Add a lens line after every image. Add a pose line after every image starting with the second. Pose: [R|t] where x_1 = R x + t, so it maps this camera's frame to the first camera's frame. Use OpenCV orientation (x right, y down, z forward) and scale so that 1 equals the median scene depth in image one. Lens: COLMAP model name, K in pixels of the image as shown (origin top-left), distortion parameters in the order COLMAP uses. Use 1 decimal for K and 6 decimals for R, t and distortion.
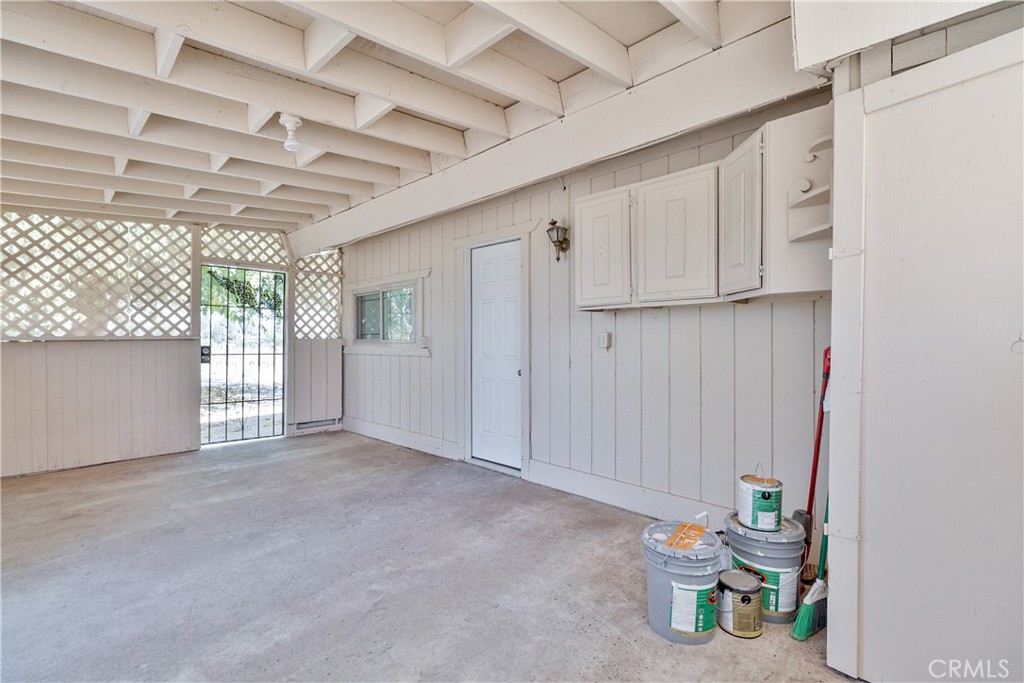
lens RADIAL K [[479.0, 0, 515.6], [0, 479.0, 333.7], [0, 0, 1]] dist [0.001127, 0.000056]
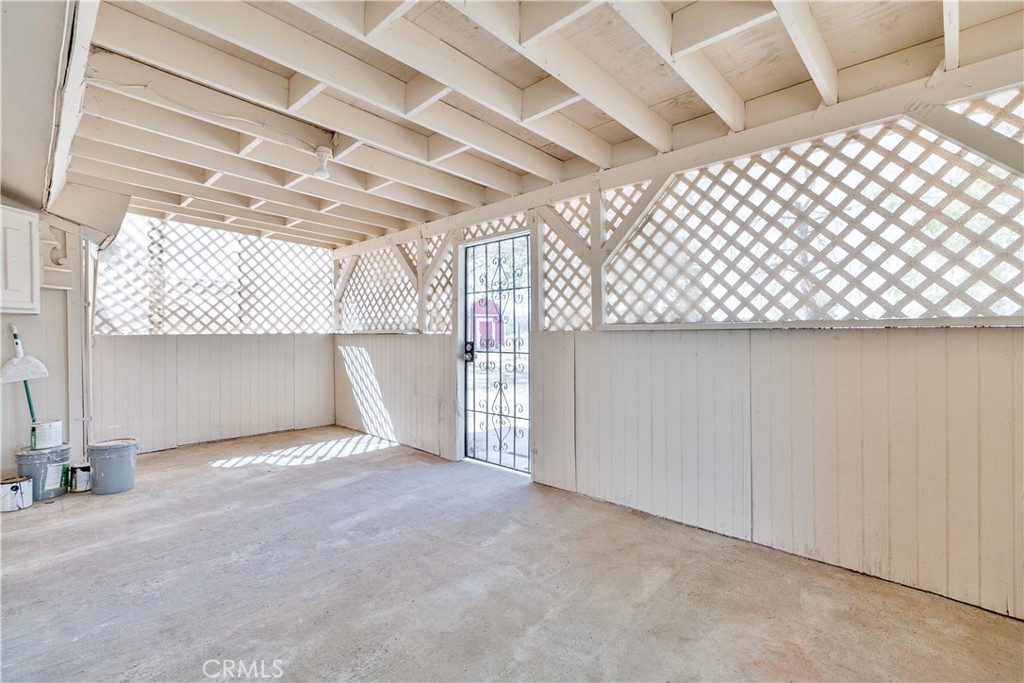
lens RADIAL K [[479.0, 0, 515.6], [0, 479.0, 333.7], [0, 0, 1]] dist [0.001127, 0.000056]
pose [[-0.999747, 0.017688, -0.013923, -0.822309], [0.017780, 0.999821, -0.006544, 0.024458], [0.013805, -0.006790, -0.999882, 1.962932]]
